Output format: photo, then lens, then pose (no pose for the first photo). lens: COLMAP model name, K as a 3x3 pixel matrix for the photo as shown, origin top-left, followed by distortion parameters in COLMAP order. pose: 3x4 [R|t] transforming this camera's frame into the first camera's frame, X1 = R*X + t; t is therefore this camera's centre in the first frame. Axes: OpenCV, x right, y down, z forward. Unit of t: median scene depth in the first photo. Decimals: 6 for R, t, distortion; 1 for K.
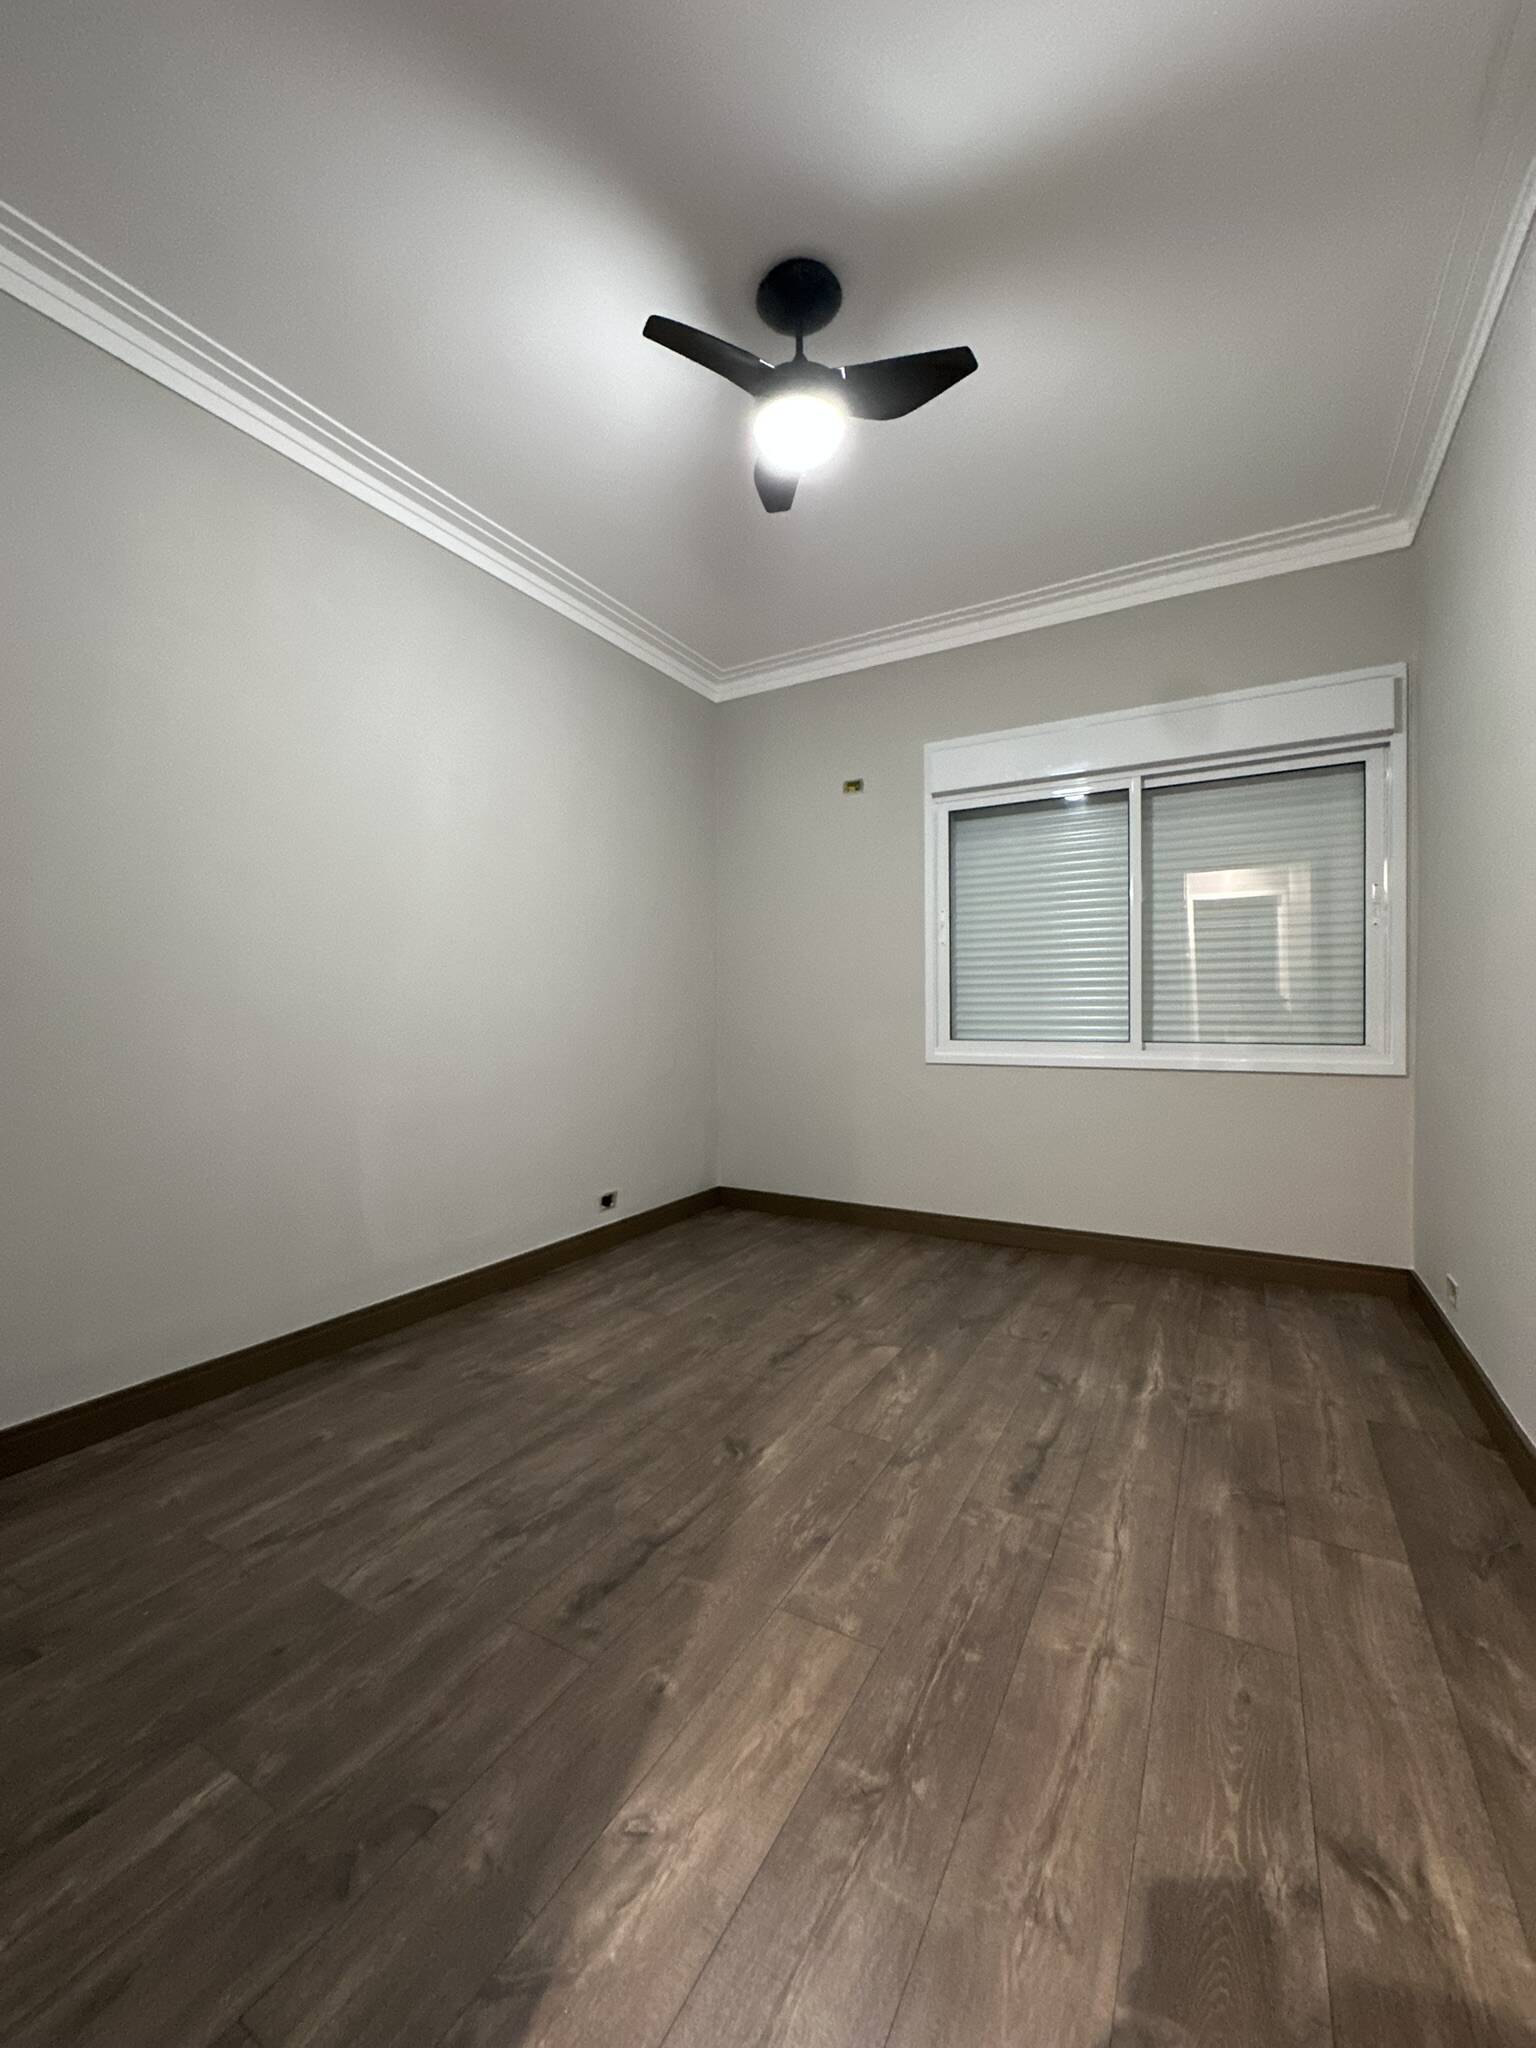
lens RADIAL K [[816.2, 0, 768.7], [0, 816.2, 1020.3], [0, 0, 1]] dist [-0.003484, 0.000256]
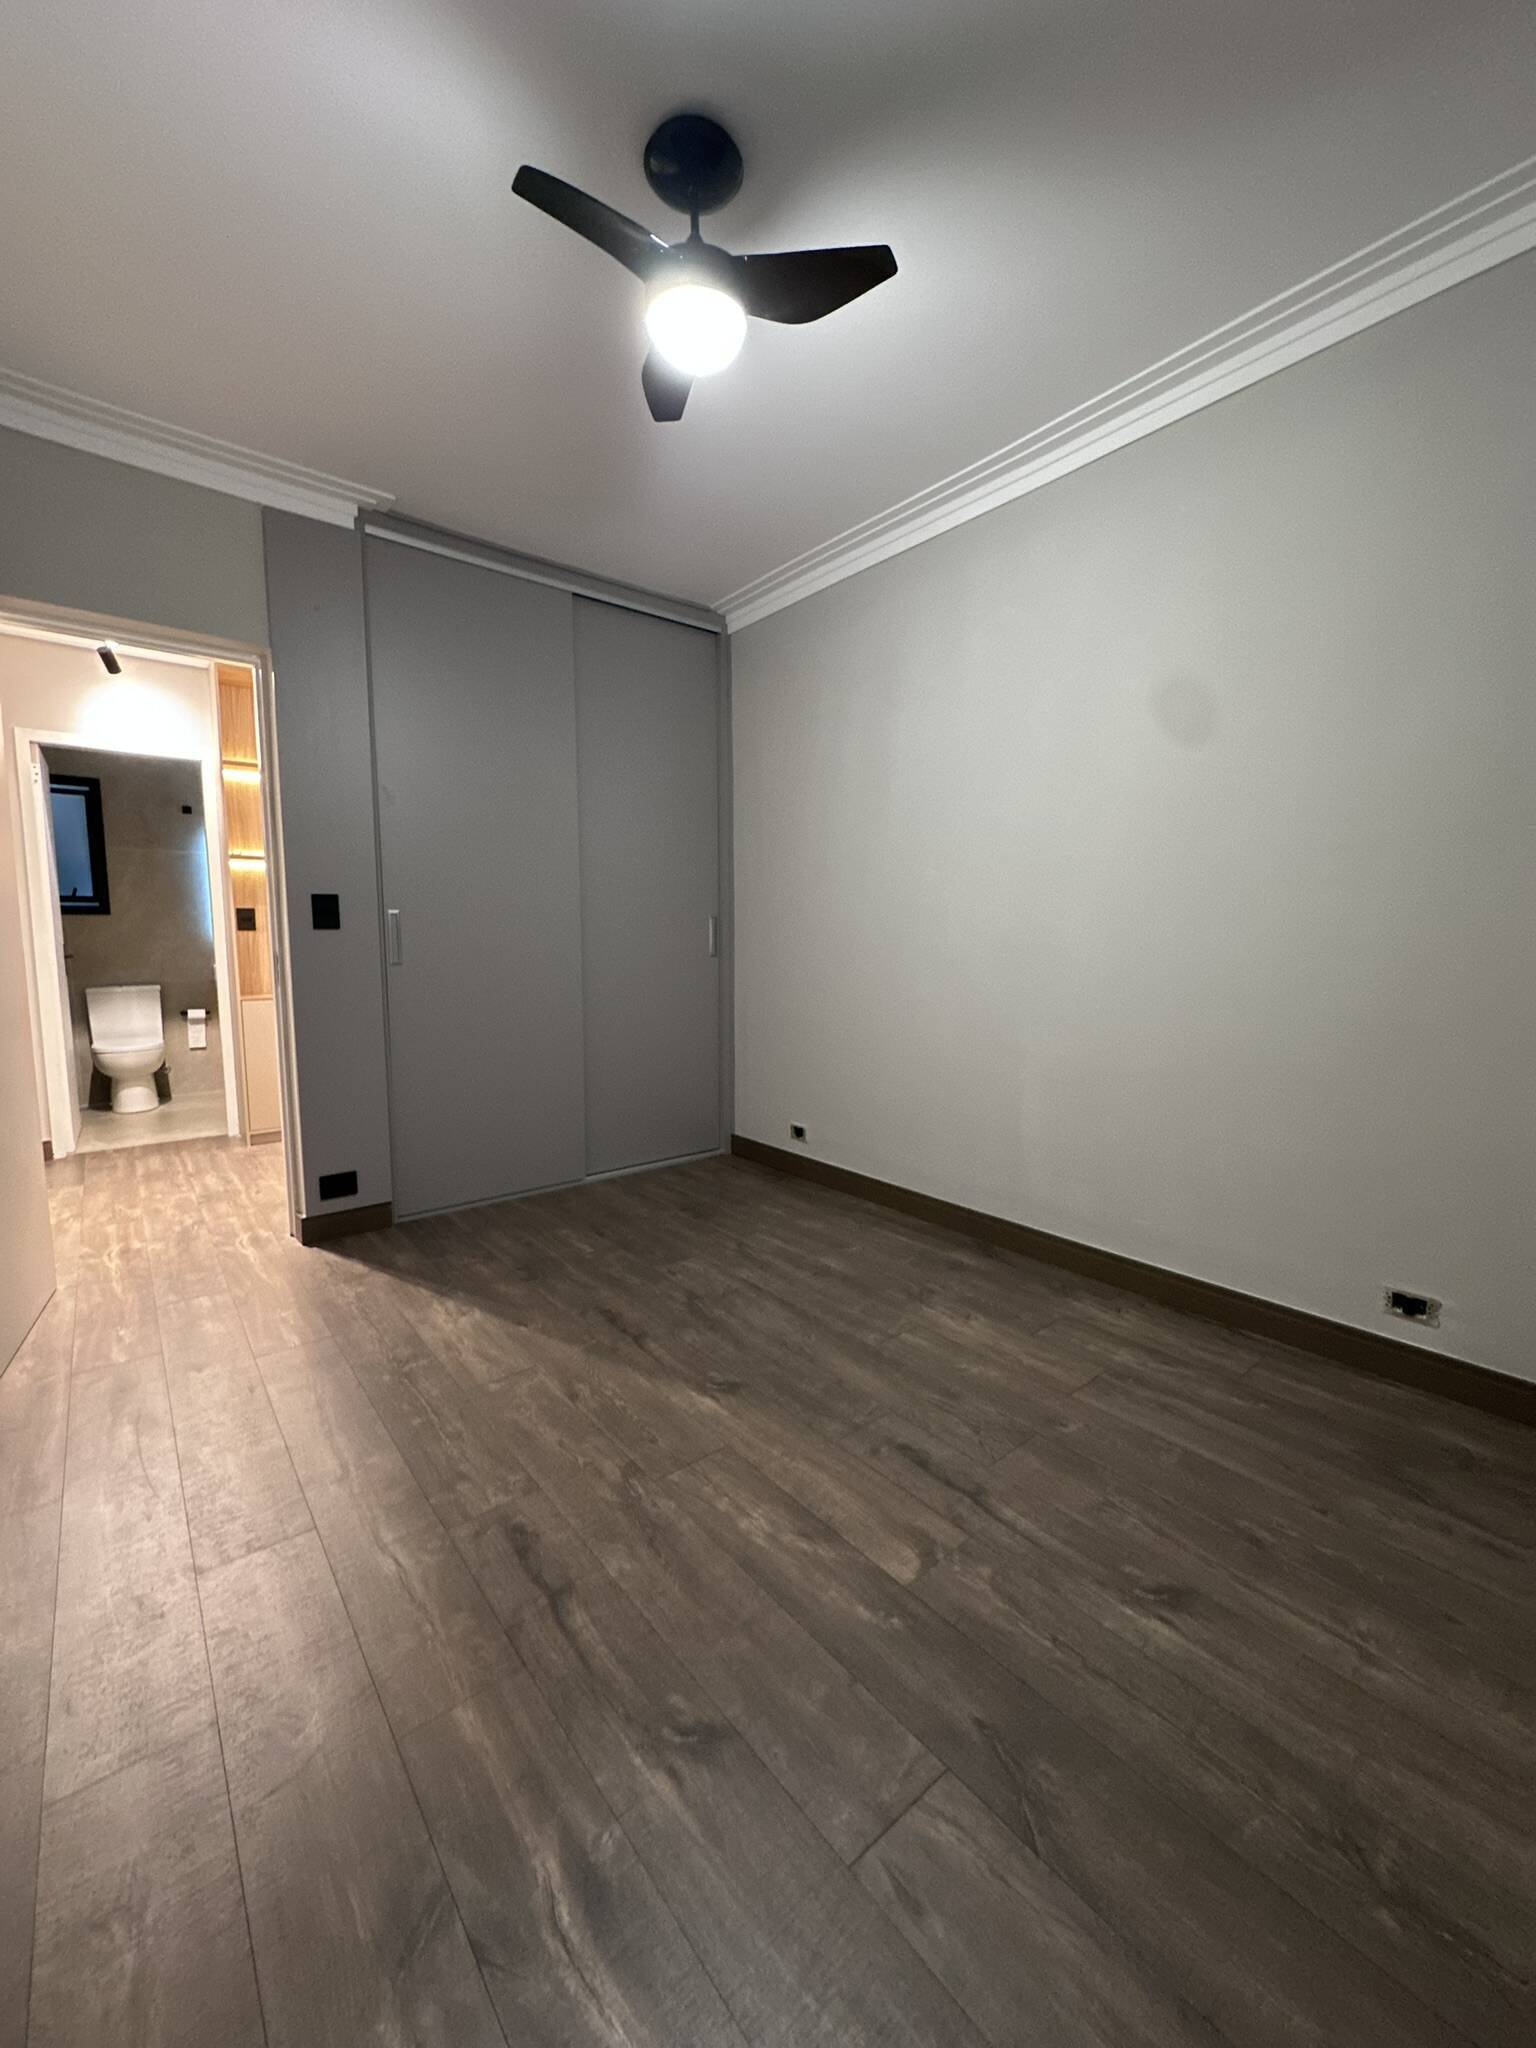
lens RADIAL K [[816.2, 0, 768.7], [0, 816.2, 1020.3], [0, 0, 1]] dist [-0.003484, 0.000256]
pose [[-0.355898, 0.100762, -0.929077, 0.875336], [-0.006957, 0.993857, 0.110453, -0.077441], [0.934499, 0.045773, -0.353011, 1.376769]]
